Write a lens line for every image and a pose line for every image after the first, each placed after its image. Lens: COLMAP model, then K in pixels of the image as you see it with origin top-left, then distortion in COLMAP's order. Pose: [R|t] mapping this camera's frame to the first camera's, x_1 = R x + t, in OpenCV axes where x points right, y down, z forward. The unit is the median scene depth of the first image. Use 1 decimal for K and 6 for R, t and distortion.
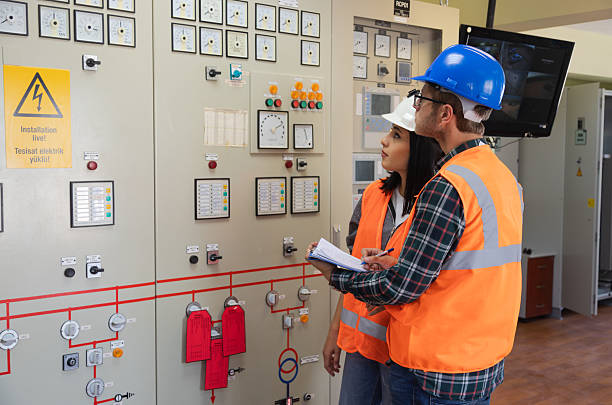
lens RADIAL K [[326.7, 0, 304.1], [0, 326.7, 163.6], [0, 0, 1]] dist [-0.000930, -0.000009]
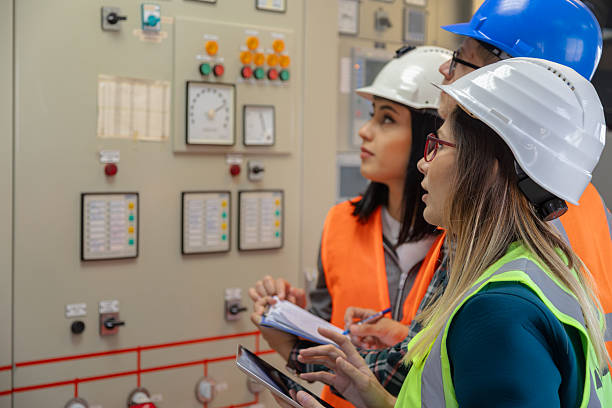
lens RADIAL K [[541.3, 0, 269.5], [0, 541.3, 164.1], [0, 0, 1]] dist [-0.004158, -0.001877]
pose [[0.997133, 0.009940, 0.075015, -0.061392], [-0.009197, 0.999905, -0.010248, 0.000520], [-0.075110, 0.009529, 0.997130, -0.020823]]
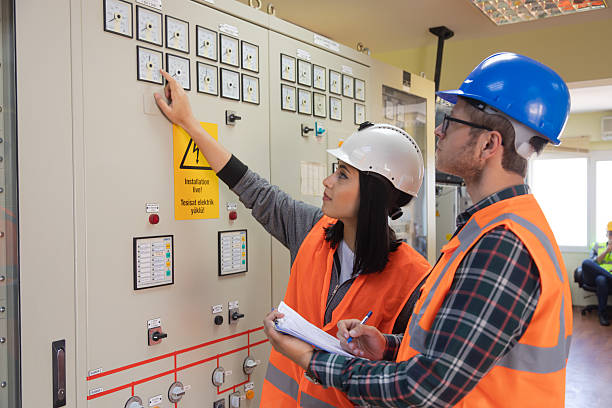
lens RADIAL K [[497.1, 0, 291.0], [0, 497.1, 208.9], [0, 0, 1]] dist [-0.008581, -0.006290]
pose [[0.868293, -0.025042, 0.495420, -0.574945], [0.035475, 0.999302, -0.011664, 0.004544], [-0.494782, 0.027703, 0.868575, -0.214527]]
